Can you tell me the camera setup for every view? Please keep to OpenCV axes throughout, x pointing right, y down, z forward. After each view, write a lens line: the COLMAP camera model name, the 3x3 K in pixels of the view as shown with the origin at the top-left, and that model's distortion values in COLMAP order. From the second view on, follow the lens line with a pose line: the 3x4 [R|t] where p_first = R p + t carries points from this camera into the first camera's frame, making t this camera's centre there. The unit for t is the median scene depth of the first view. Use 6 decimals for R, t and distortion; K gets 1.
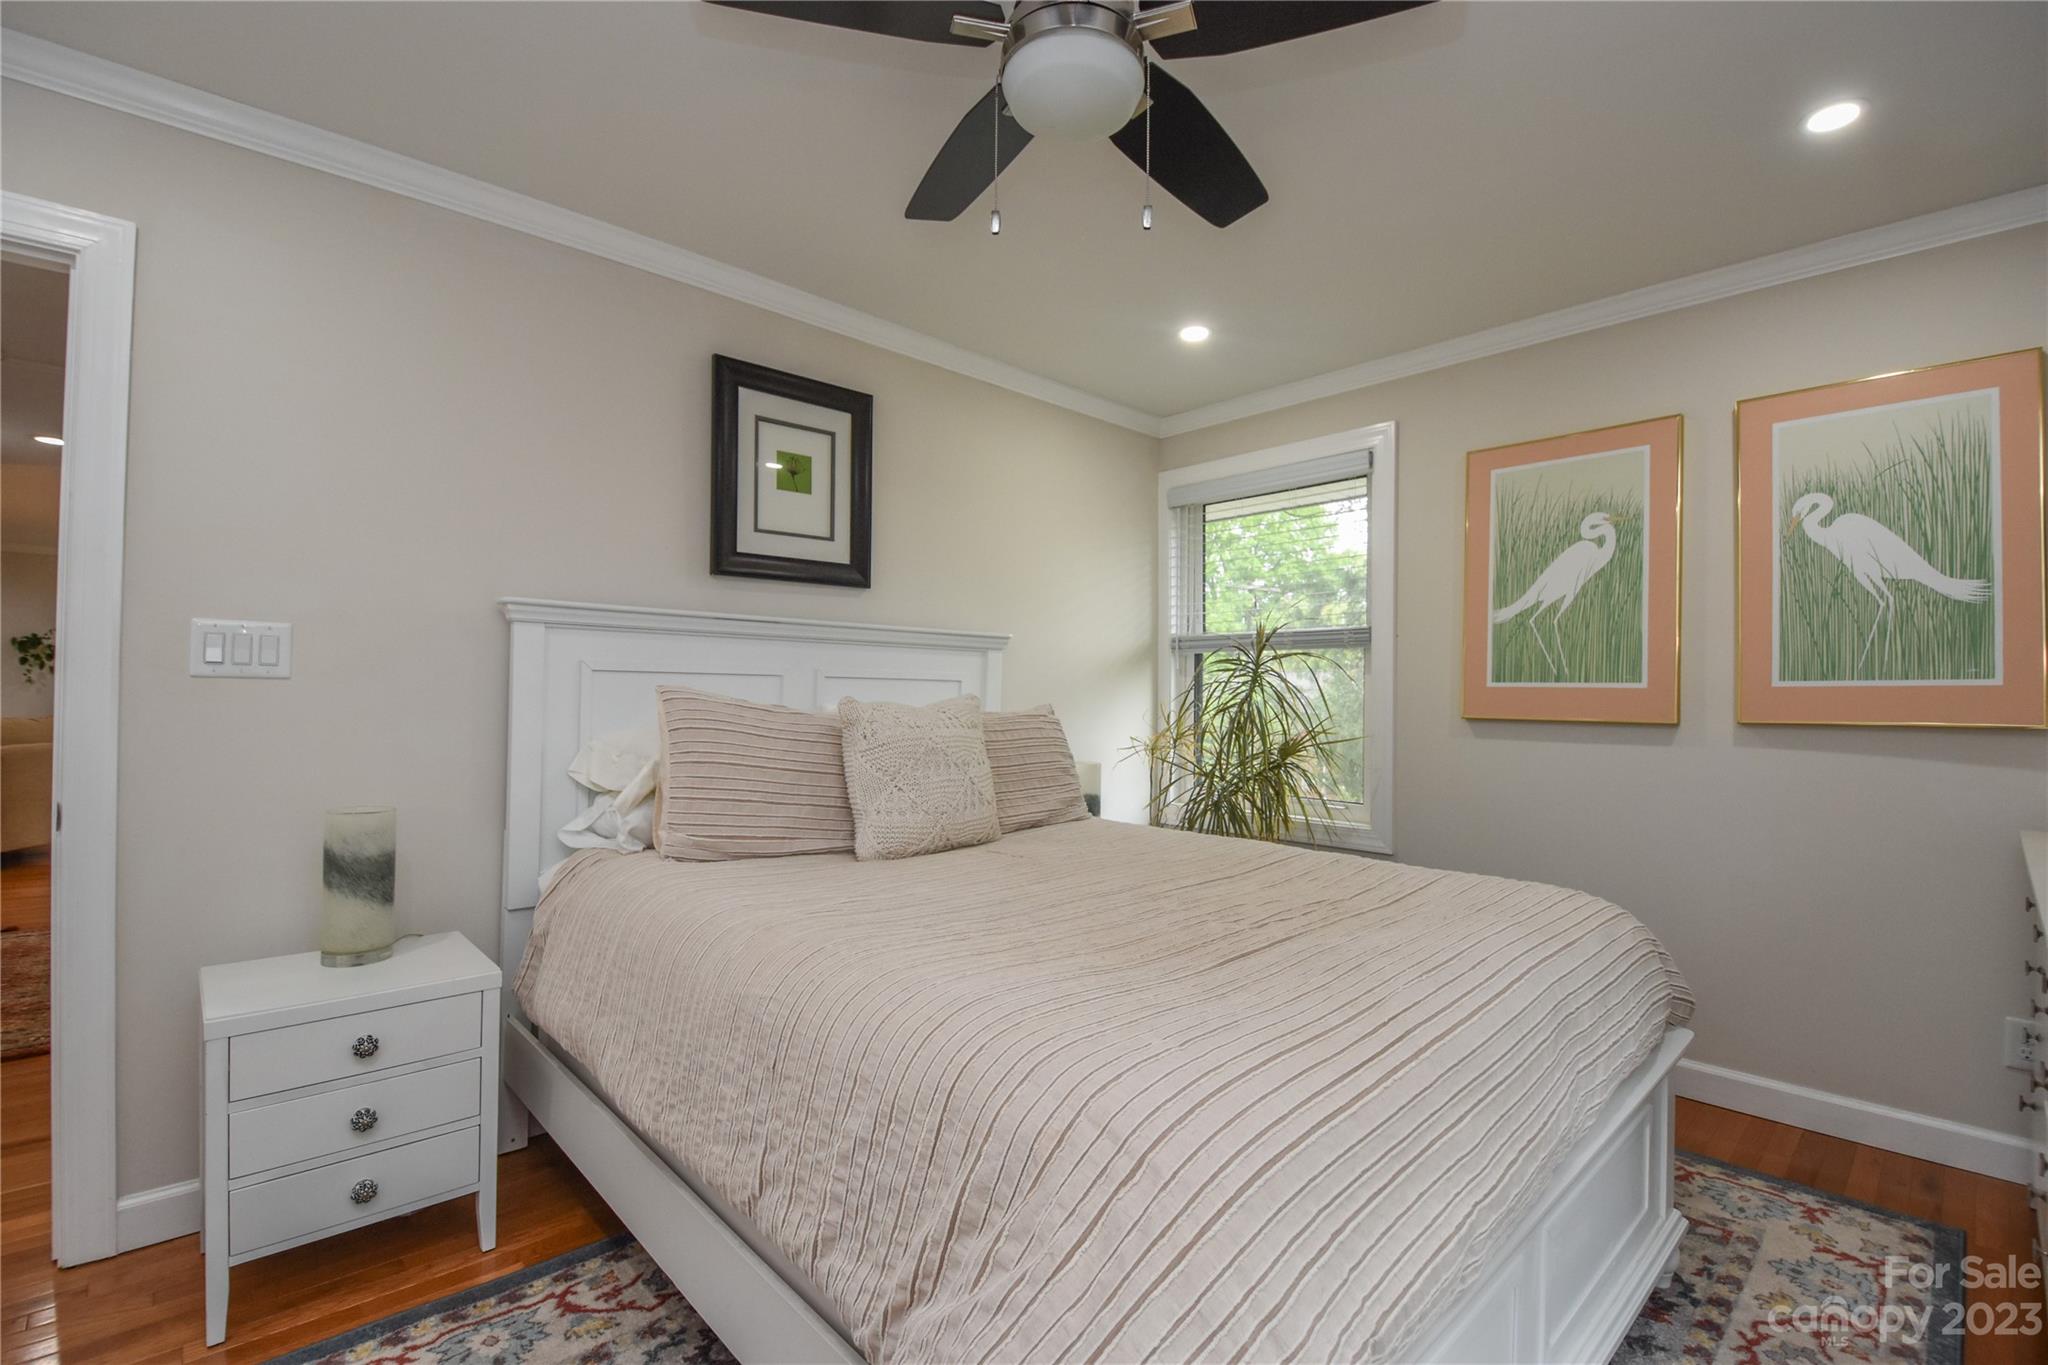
lens RADIAL K [[897.7, 0, 1024.0], [0, 897.7, 682.5], [0, 0, 1]] dist [-0.004223, -0.014660]
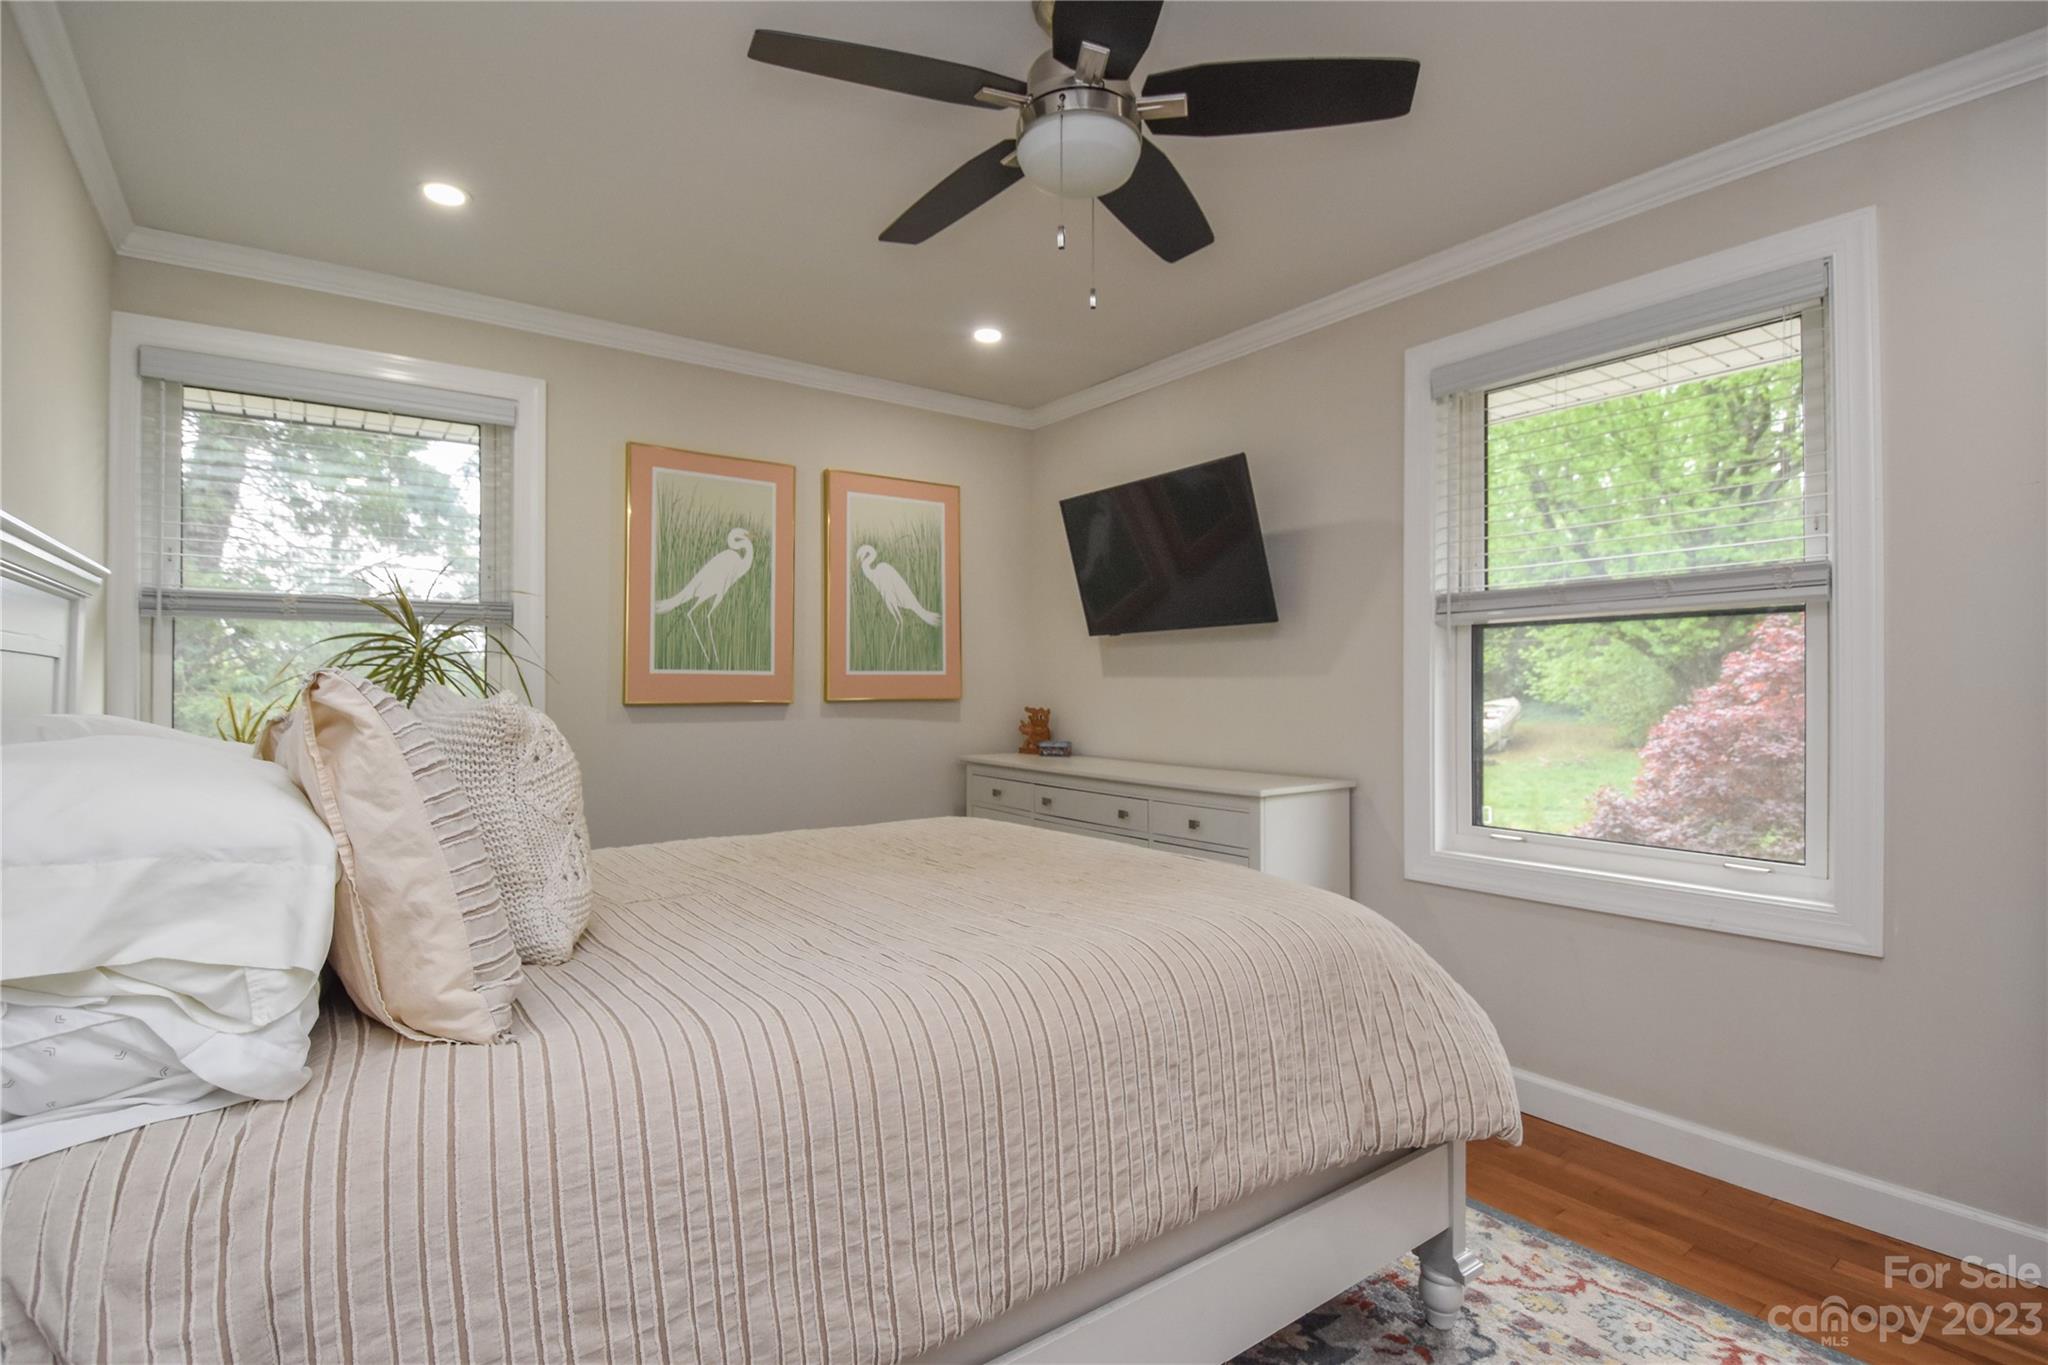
lens RADIAL K [[955.1, 0, 1024.0], [0, 955.1, 682.5], [0, 0, 1]] dist [-0.000037, -0.000004]
pose [[0.125896, -0.006601, 0.992021, -0.594534], [-0.013073, 0.999880, 0.008312, 0.000580], [-0.991957, -0.014015, 0.125795, 0.470165]]
